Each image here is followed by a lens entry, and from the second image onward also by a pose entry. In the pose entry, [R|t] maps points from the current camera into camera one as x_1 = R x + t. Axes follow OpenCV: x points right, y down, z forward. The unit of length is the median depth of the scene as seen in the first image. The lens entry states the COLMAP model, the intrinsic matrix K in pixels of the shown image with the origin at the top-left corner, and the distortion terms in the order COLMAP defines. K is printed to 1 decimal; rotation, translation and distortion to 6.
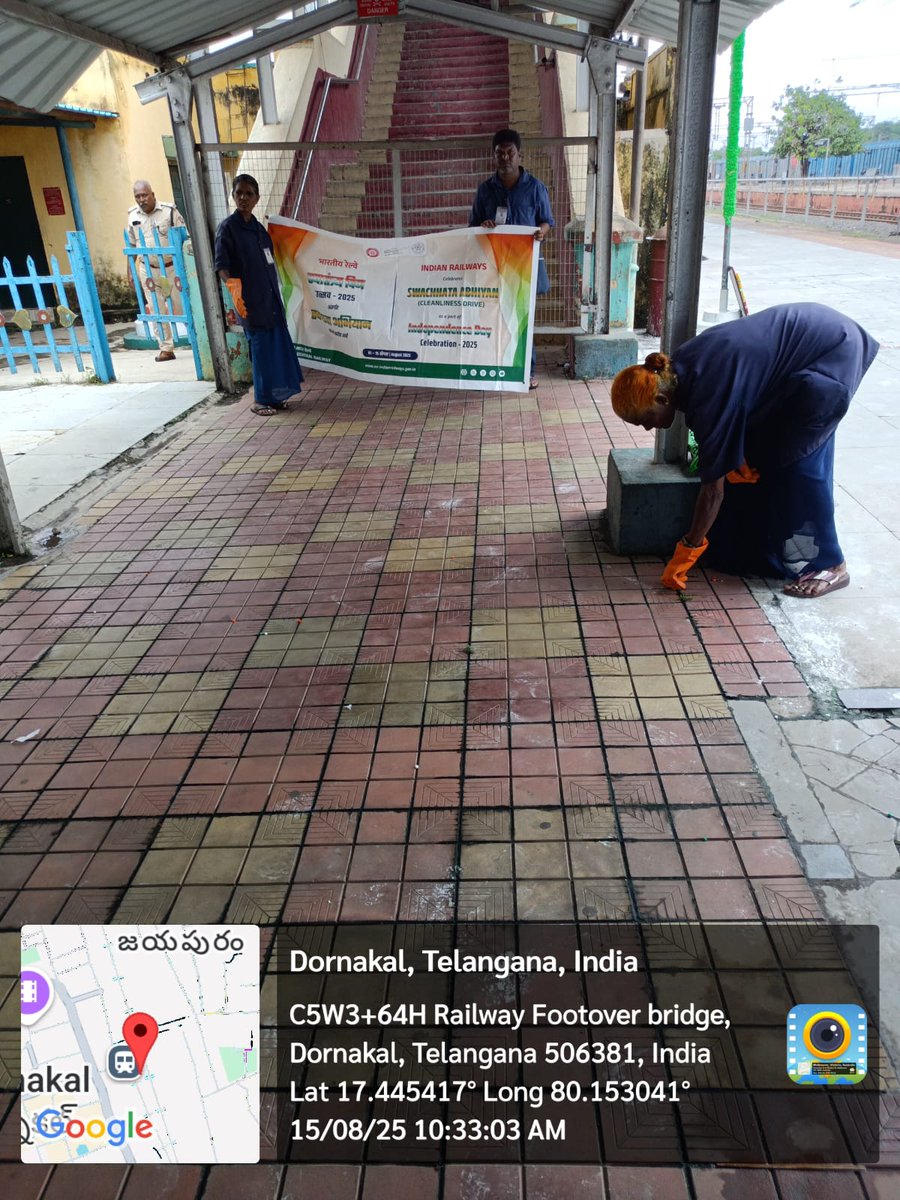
lens RADIAL K [[882.4, 0, 450.0], [0, 882.4, 600.0], [0, 0, 1]] dist [0.008946, 0.007789]
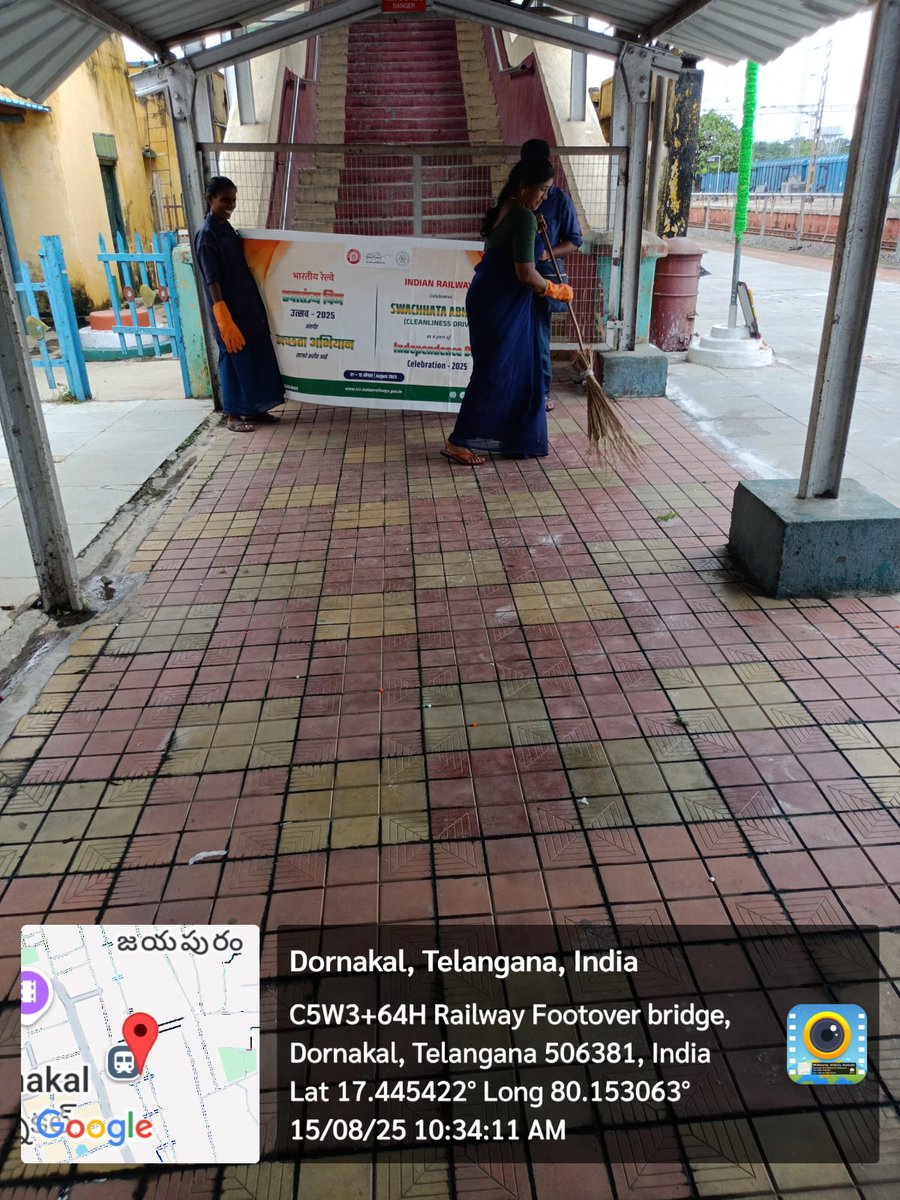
lens RADIAL K [[882.4, 0, 450.0], [0, 882.4, 600.0], [0, 0, 1]] dist [0.008946, 0.007789]
pose [[0.994148, -0.026304, 0.104775, -0.113480], [0.027043, 0.999618, -0.005640, -0.025046], [-0.104587, 0.008441, 0.994480, 0.054790]]
